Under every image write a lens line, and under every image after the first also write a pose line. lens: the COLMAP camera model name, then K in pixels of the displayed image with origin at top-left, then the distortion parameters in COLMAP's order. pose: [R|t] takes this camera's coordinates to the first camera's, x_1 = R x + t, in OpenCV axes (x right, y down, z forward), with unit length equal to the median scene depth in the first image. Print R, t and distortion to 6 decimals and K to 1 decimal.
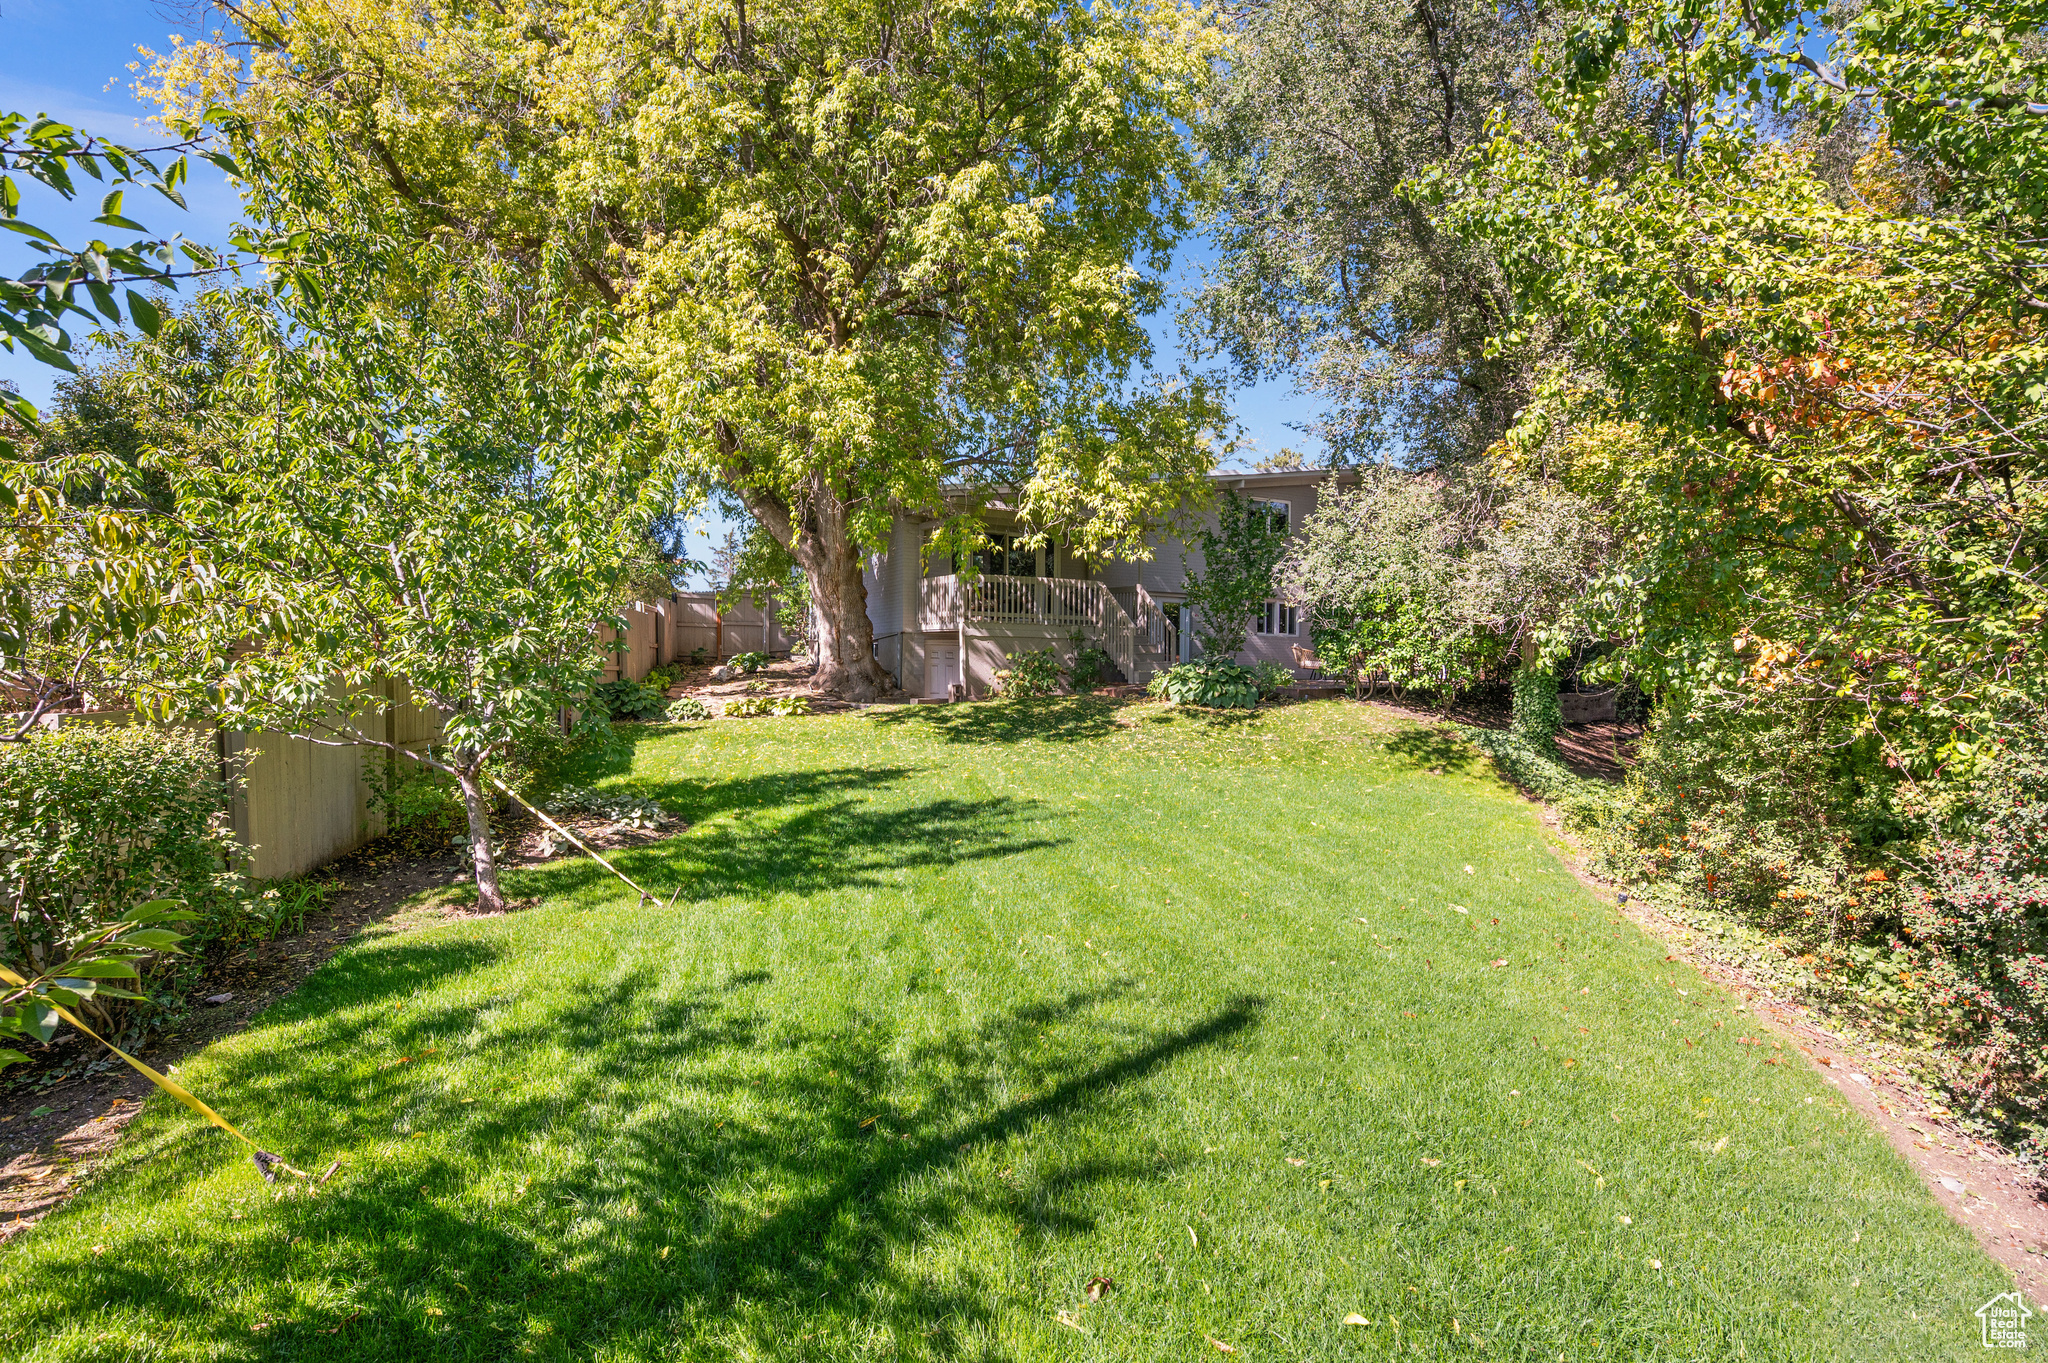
lens RADIAL K [[1062.0, 0, 1024.3], [0, 1062.0, 677.3], [0, 0, 1]] dist [0.000036, 0.000000]
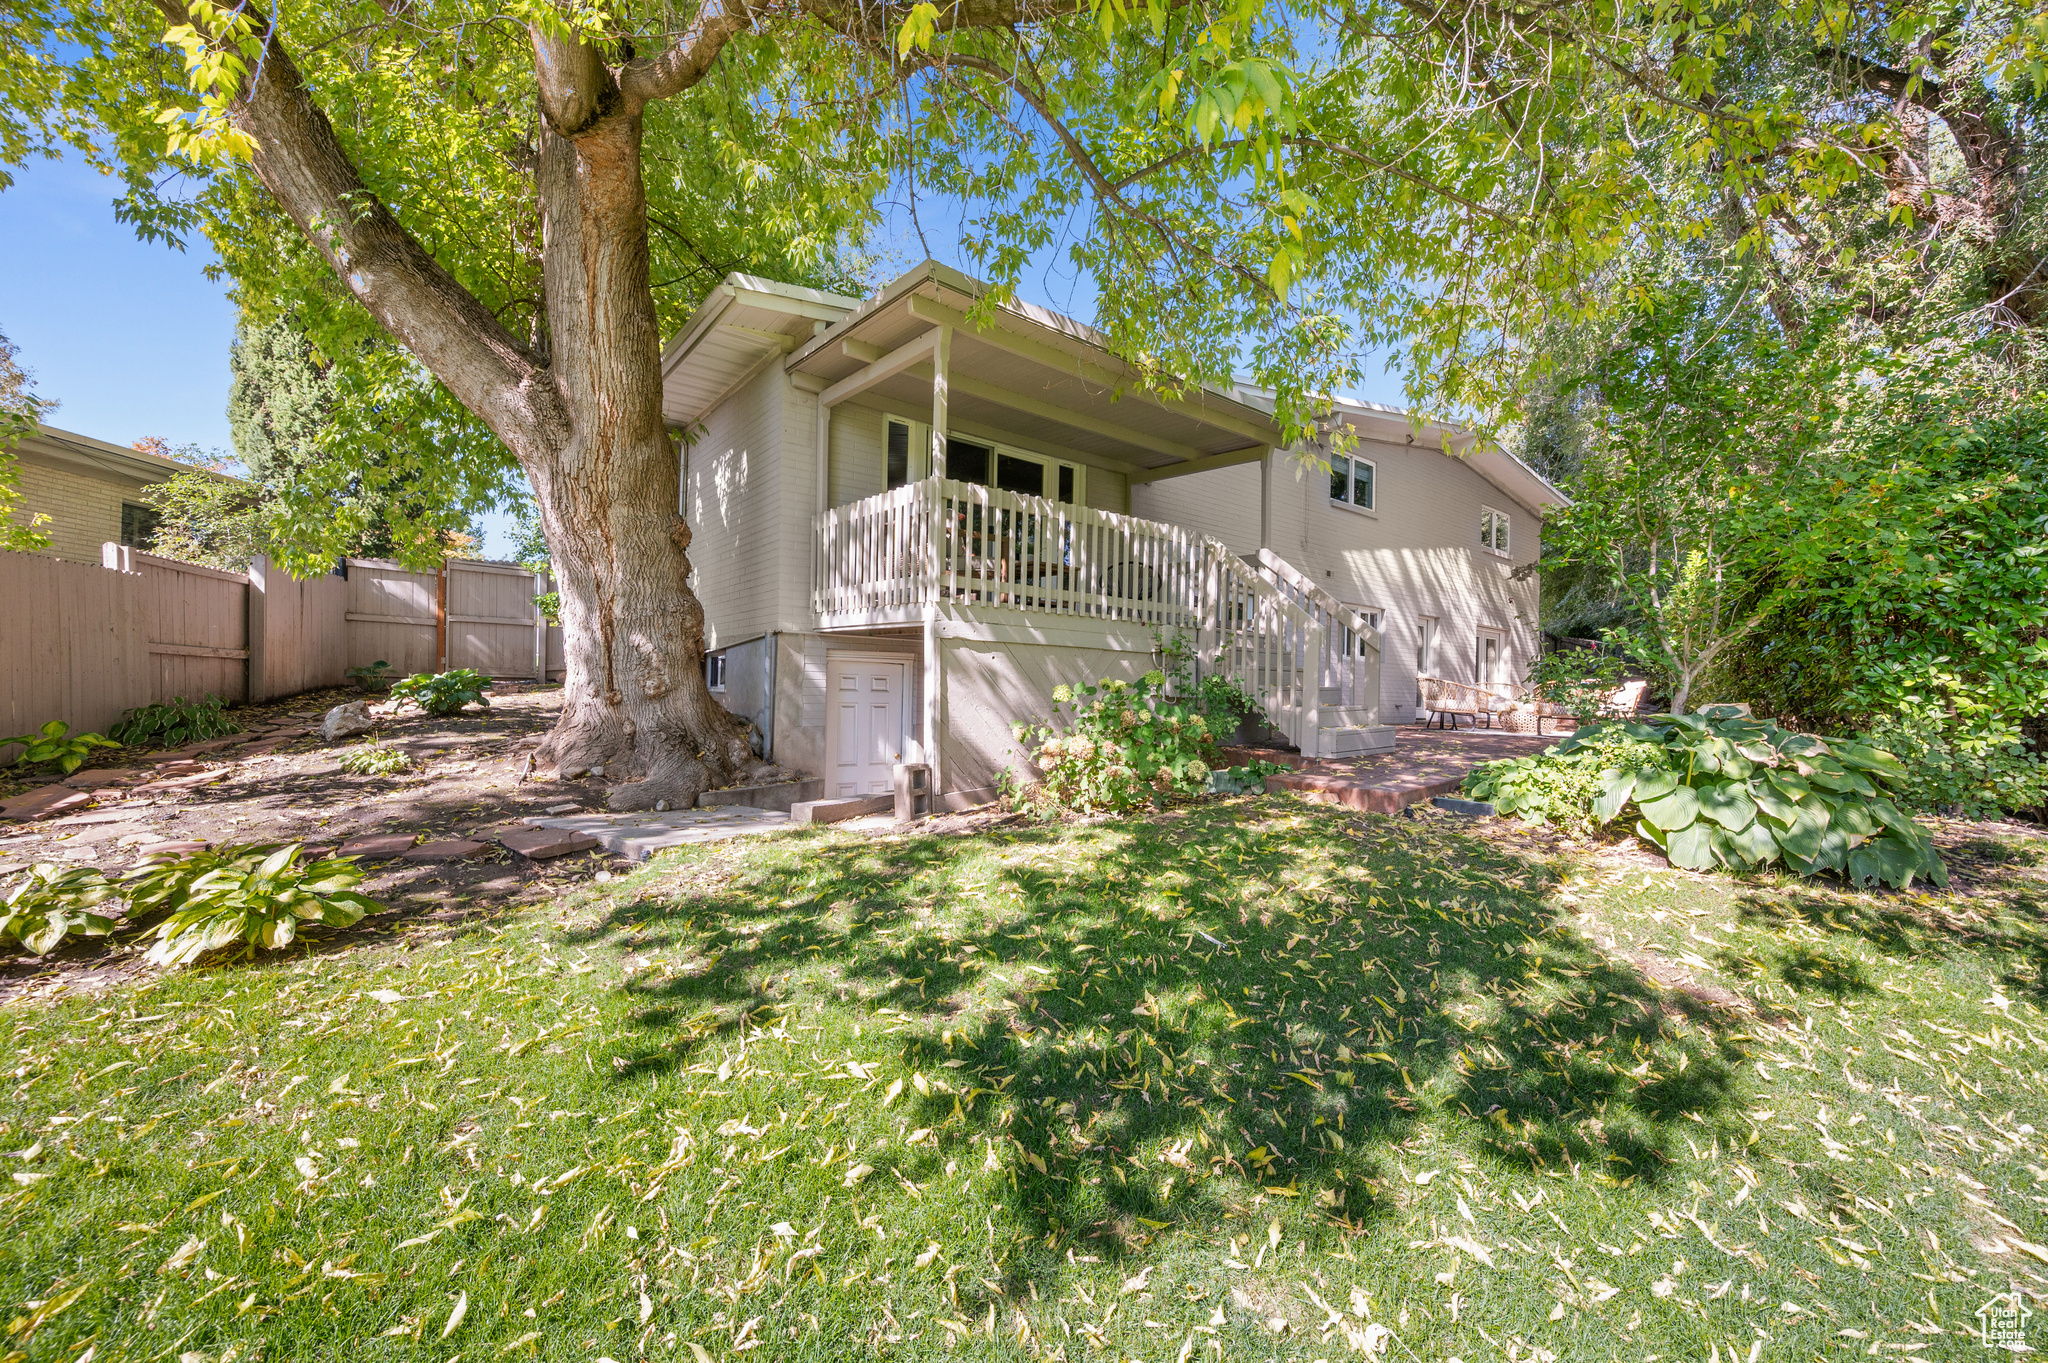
lens RADIAL K [[817.4, 0, 1029.7], [0, 817.4, 684.4], [0, 0, 1]] dist [-0.003220, 0.000278]
pose [[0.985878, 0.012887, 0.166971, -0.071583], [-0.011130, 0.999872, -0.011453, -0.018766], [-0.167097, 0.009433, 0.985895, 0.687088]]
